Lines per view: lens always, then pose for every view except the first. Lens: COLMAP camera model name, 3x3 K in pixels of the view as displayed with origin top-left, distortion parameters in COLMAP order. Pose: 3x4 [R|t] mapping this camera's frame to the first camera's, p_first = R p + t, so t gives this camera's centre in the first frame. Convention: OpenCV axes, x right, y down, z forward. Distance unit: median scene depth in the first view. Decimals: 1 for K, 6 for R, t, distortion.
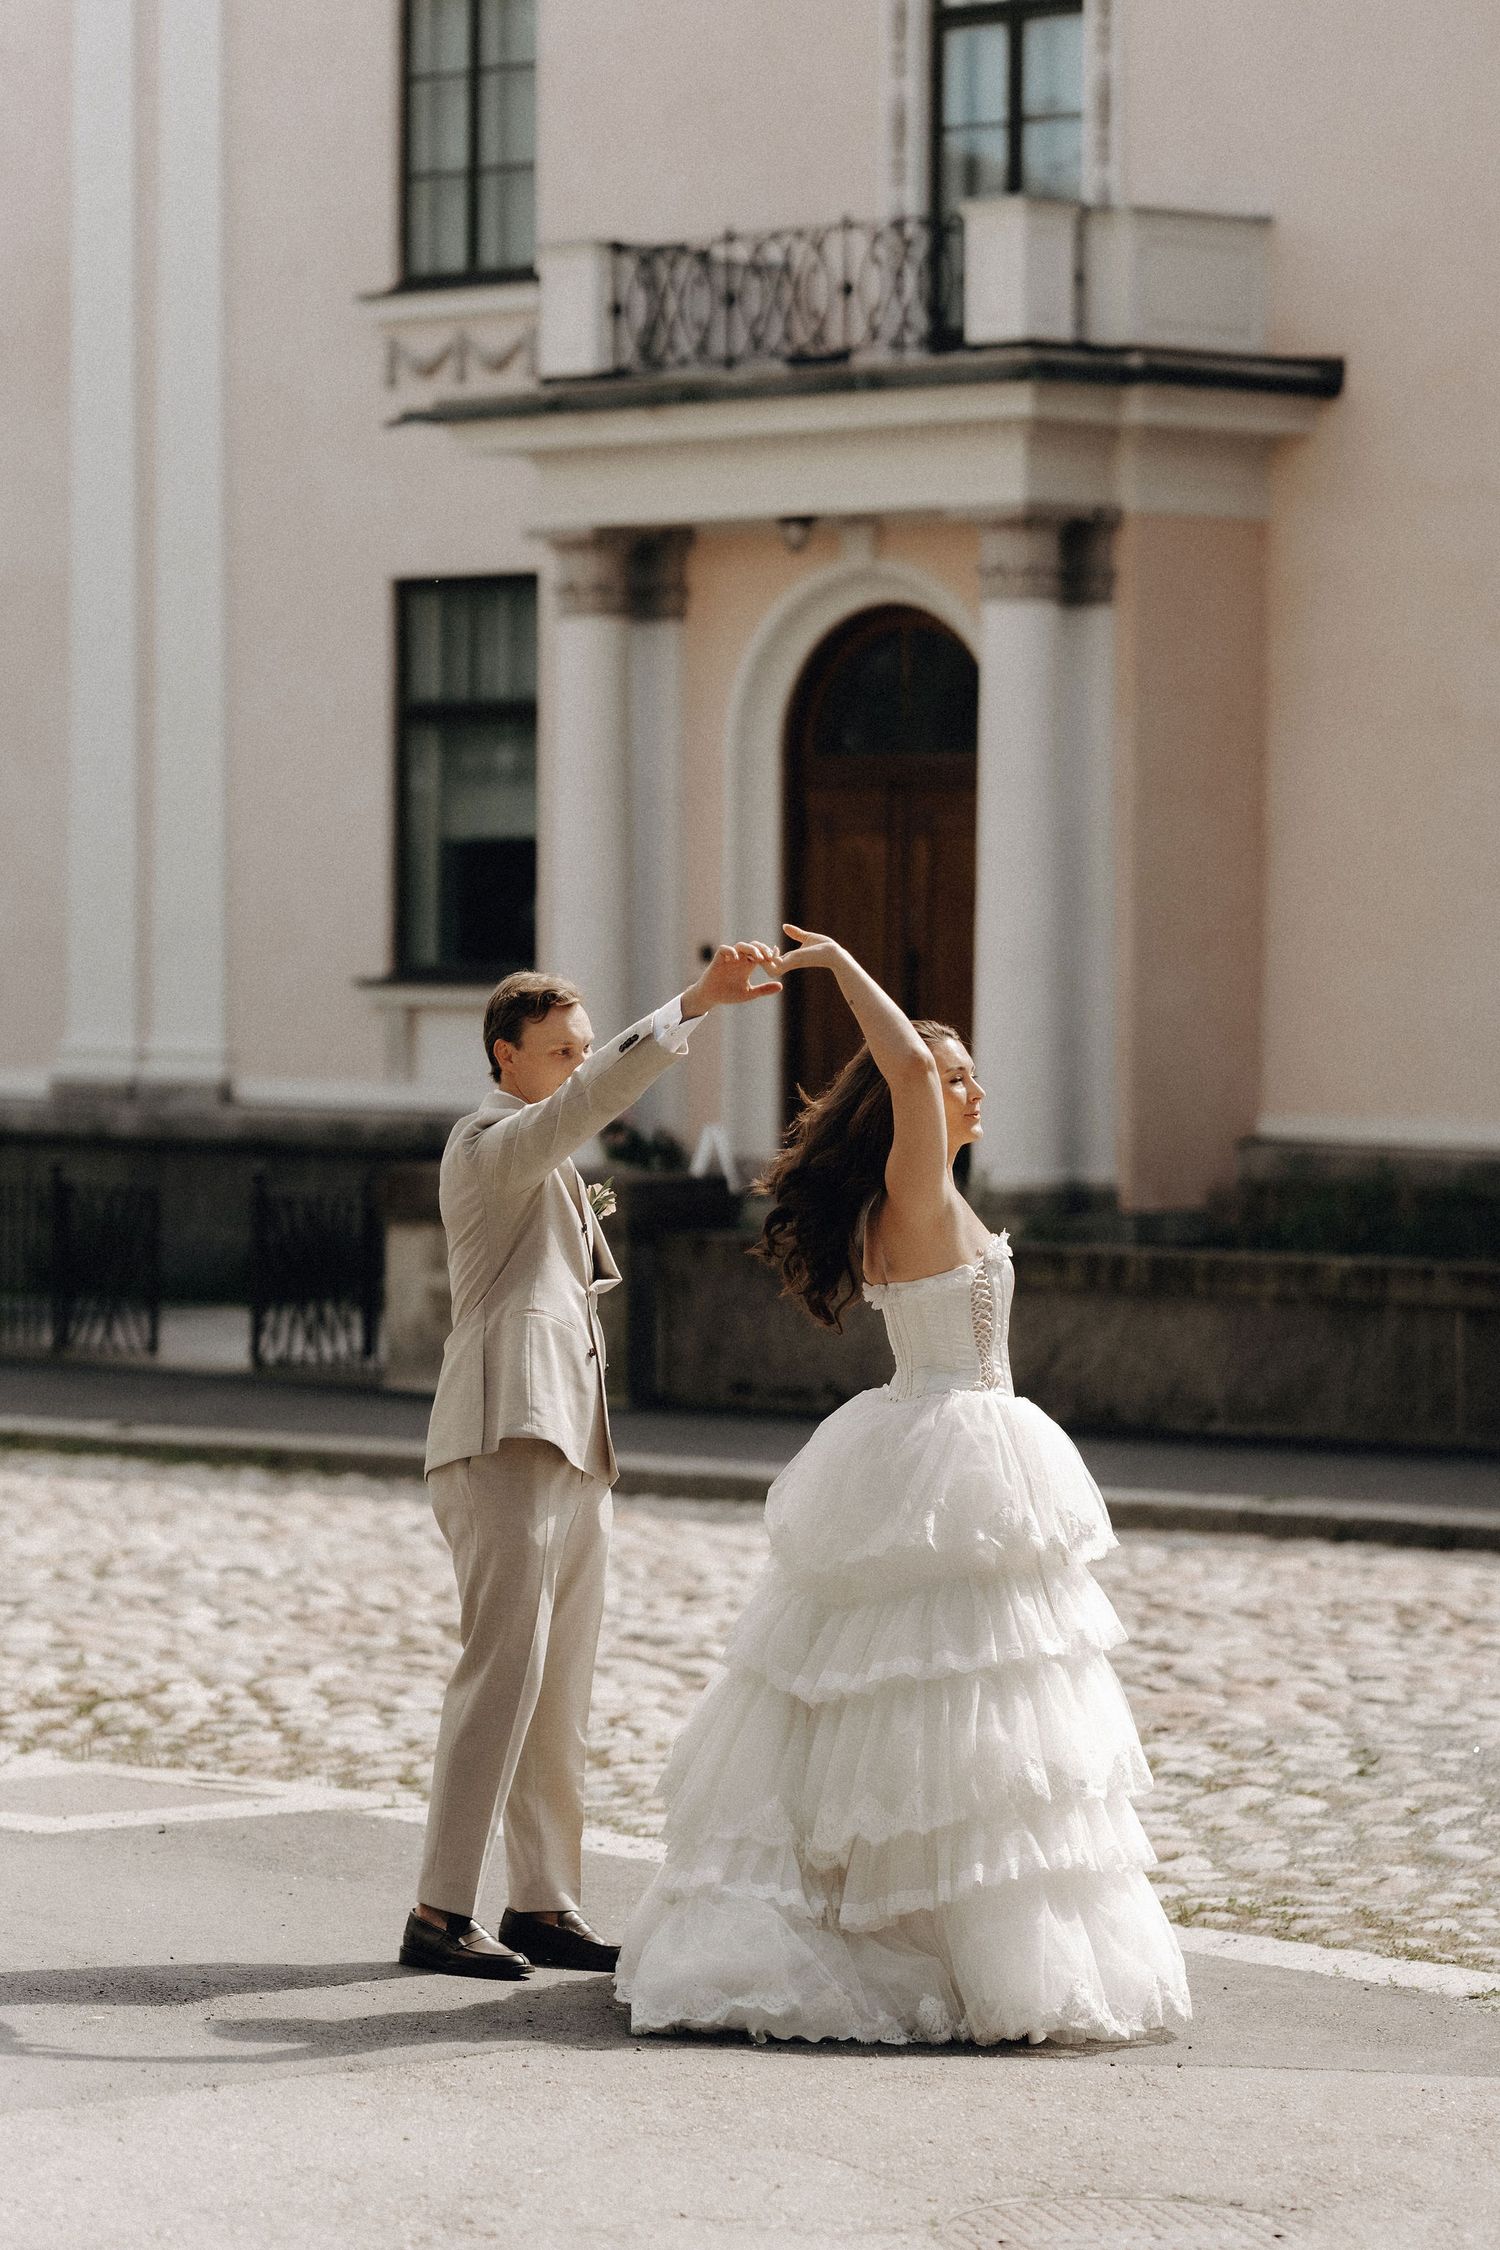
lens RADIAL K [[6809.6, 0, 489.7], [0, 6809.6, 1243.8], [0, 0, 1]] dist [0.041840, -0.218406]
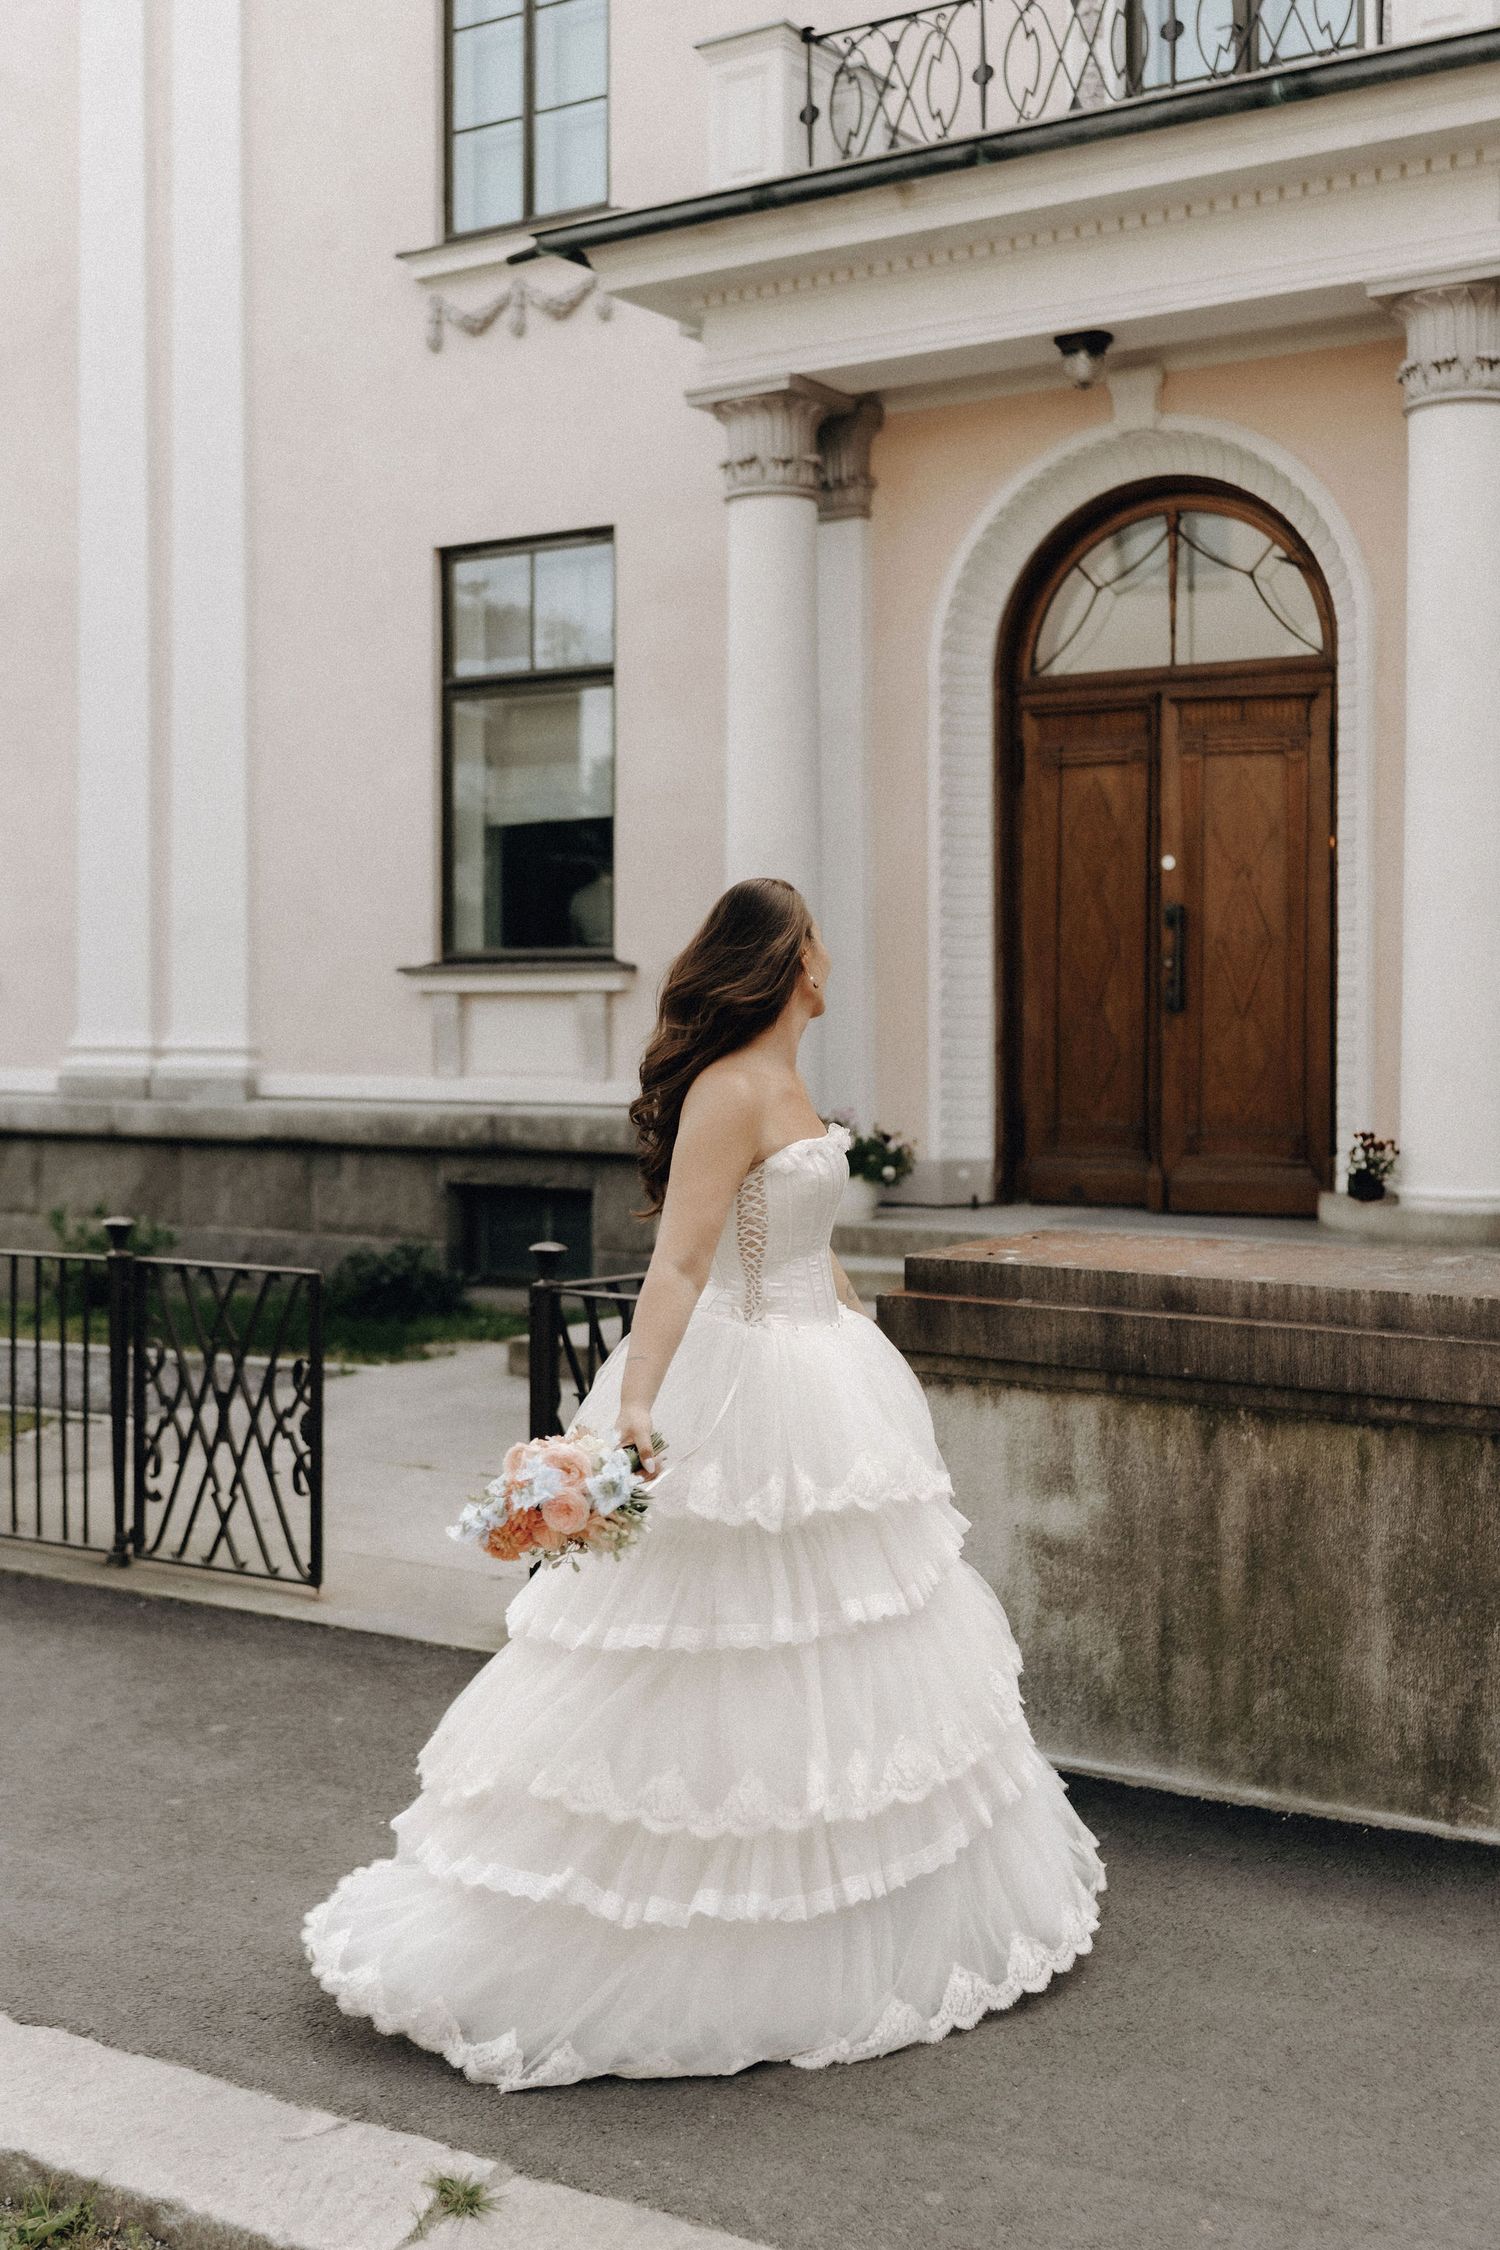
lens RADIAL K [[2564.6, 0, 796.6], [0, 2564.6, 1023.4], [0, 0, 1]] dist [0.001641, -0.001147]
pose [[0.973591, -0.005923, 0.228223, -0.051870], [0.015541, 0.999064, -0.040370, -0.016890], [-0.227770, 0.042851, 0.972772, 0.695103]]
